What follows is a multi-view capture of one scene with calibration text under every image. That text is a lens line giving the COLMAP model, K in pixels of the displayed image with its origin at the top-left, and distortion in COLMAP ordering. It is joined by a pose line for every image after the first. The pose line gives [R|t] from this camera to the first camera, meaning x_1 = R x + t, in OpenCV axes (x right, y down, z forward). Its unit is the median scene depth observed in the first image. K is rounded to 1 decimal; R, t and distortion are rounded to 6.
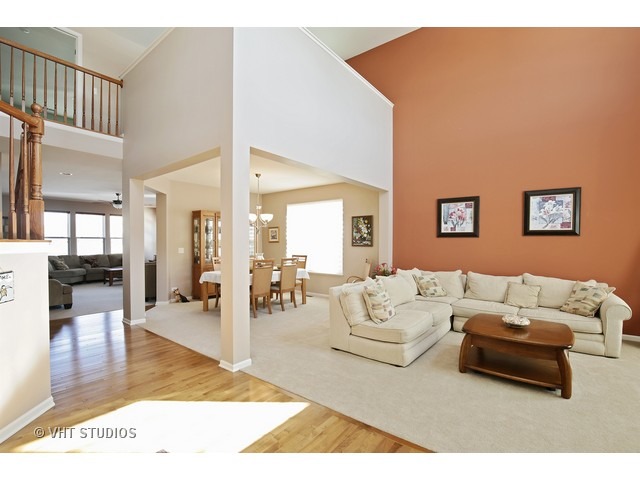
lens RADIAL K [[293.4, 0, 323.9], [0, 293.4, 244.3], [0, 0, 1]] dist [-0.024161, 0.000309]
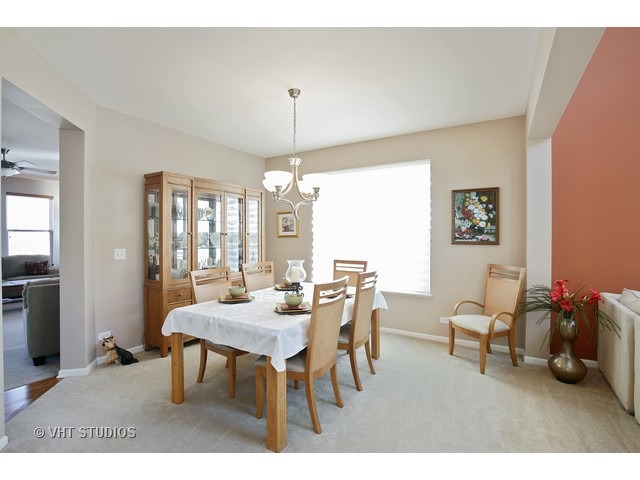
lens RADIAL K [[293.4, 0, 318.1], [0, 293.4, 236.7], [0, 0, 1]] dist [-0.024161, 0.000309]
pose [[0.993562, -0.000425, 0.113288, -0.226894], [0.001191, 0.999977, -0.006686, -0.004205], [-0.113283, 0.006778, 0.993540, 0.506731]]
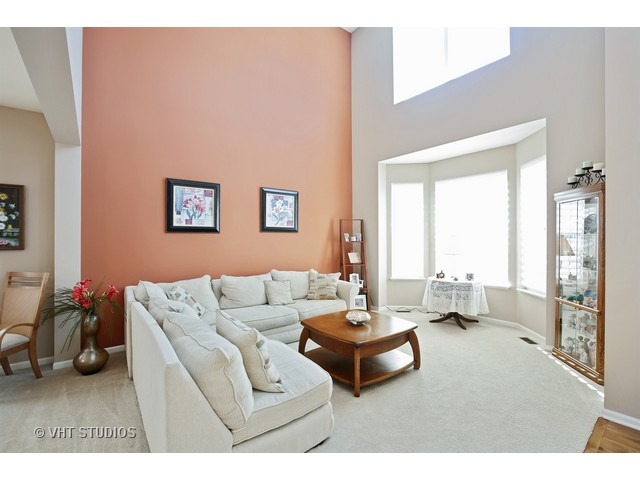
lens RADIAL K [[293.4, 0, 316.9], [0, 293.4, 233.6], [0, 0, 1]] dist [-0.024161, 0.000309]
pose [[0.259741, 0.009346, 0.965633, -0.165821], [0.013566, 0.999819, -0.013326, -0.006123], [-0.965583, 0.016562, 0.259568, 0.408506]]
